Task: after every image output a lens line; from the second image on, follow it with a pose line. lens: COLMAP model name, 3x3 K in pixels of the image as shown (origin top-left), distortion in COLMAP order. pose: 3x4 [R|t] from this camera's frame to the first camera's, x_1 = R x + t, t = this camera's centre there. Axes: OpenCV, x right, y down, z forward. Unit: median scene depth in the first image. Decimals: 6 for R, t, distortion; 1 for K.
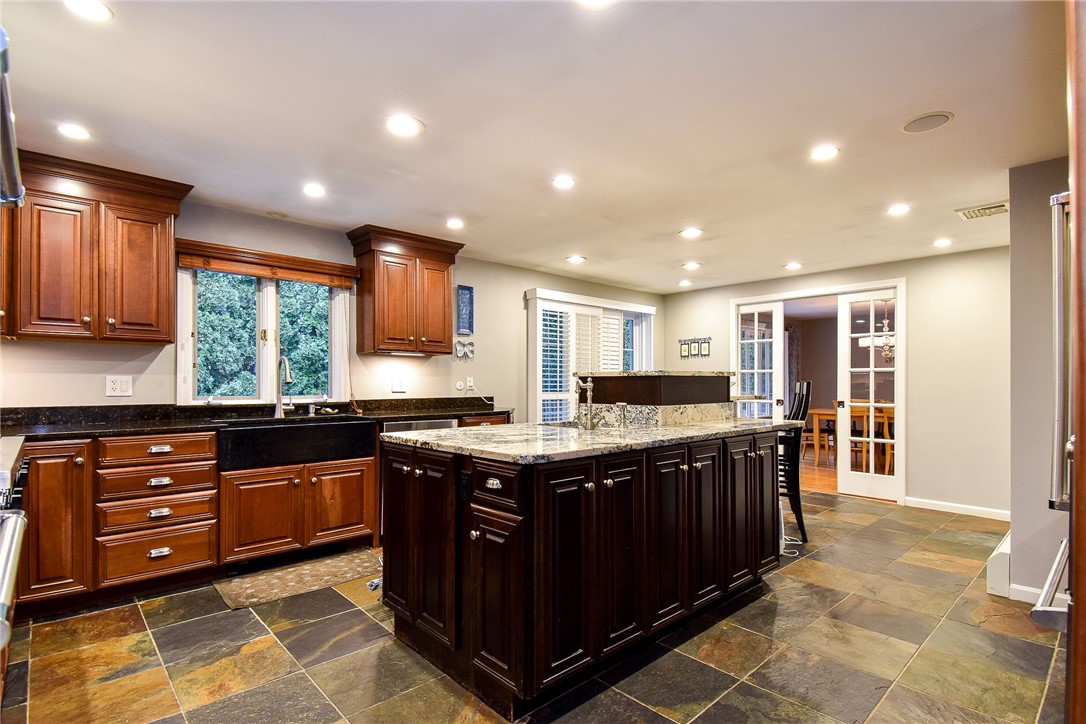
lens RADIAL K [[541.5, 0, 547.6], [0, 541.5, 381.0], [0, 0, 1]] dist [0.000804, 0.000029]
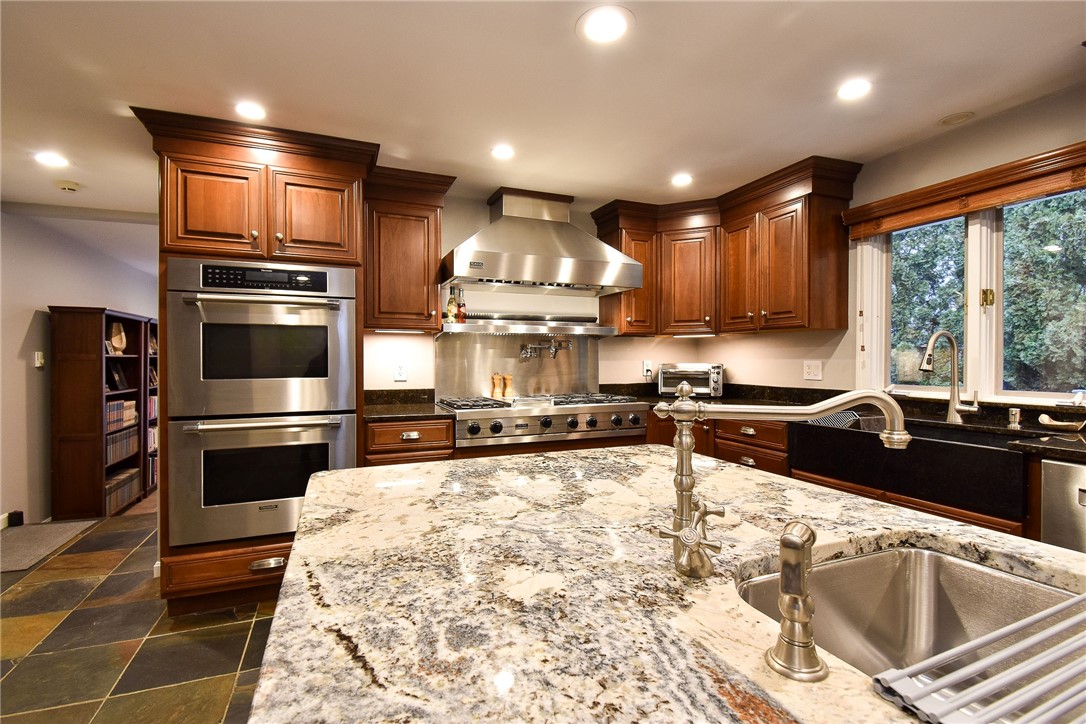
lens RADIAL K [[484.8, 0, 538.2], [0, 484.8, 362.9], [0, 0, 1]] dist [0.038879, -0.026223]
pose [[-0.356648, 0.008465, -0.934200, 0.249163], [0.009053, 0.999943, 0.005604, -0.013322], [0.934195, -0.006459, -0.356705, 0.724400]]
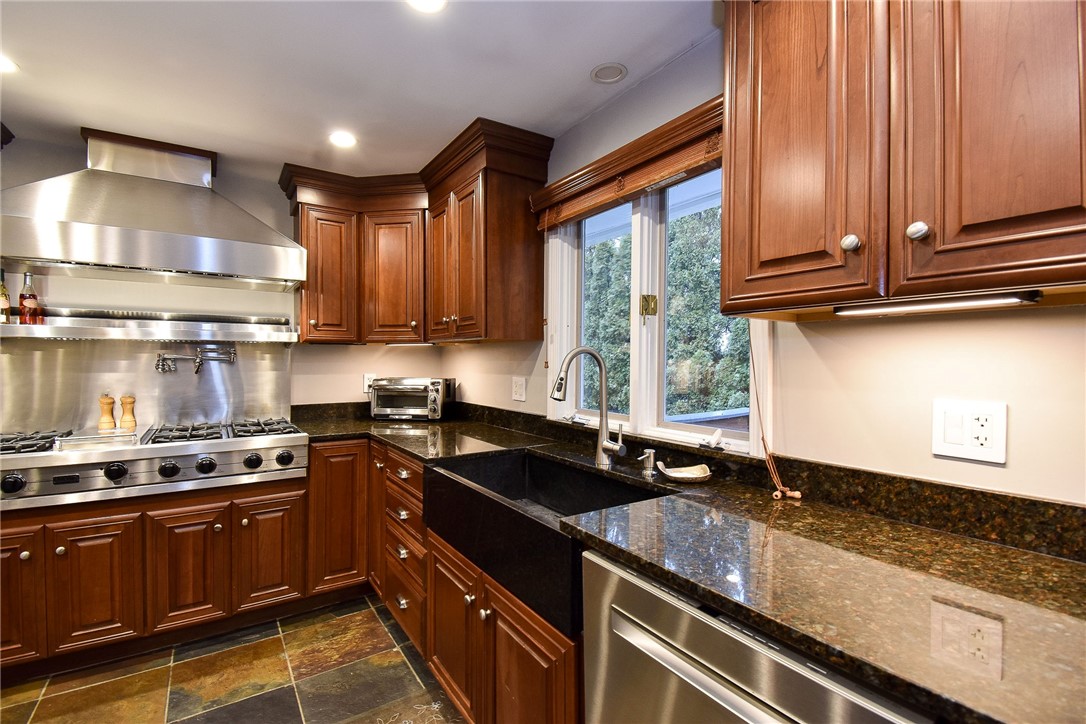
lens RADIAL K [[484.8, 0, 538.2], [0, 484.8, 362.9], [0, 0, 1]] dist [0.038879, -0.026223]
pose [[-0.164714, 0.002985, -0.986337, -0.022457], [0.003392, 0.999991, 0.002460, -0.029982], [0.986336, -0.002941, -0.164722, 0.997036]]
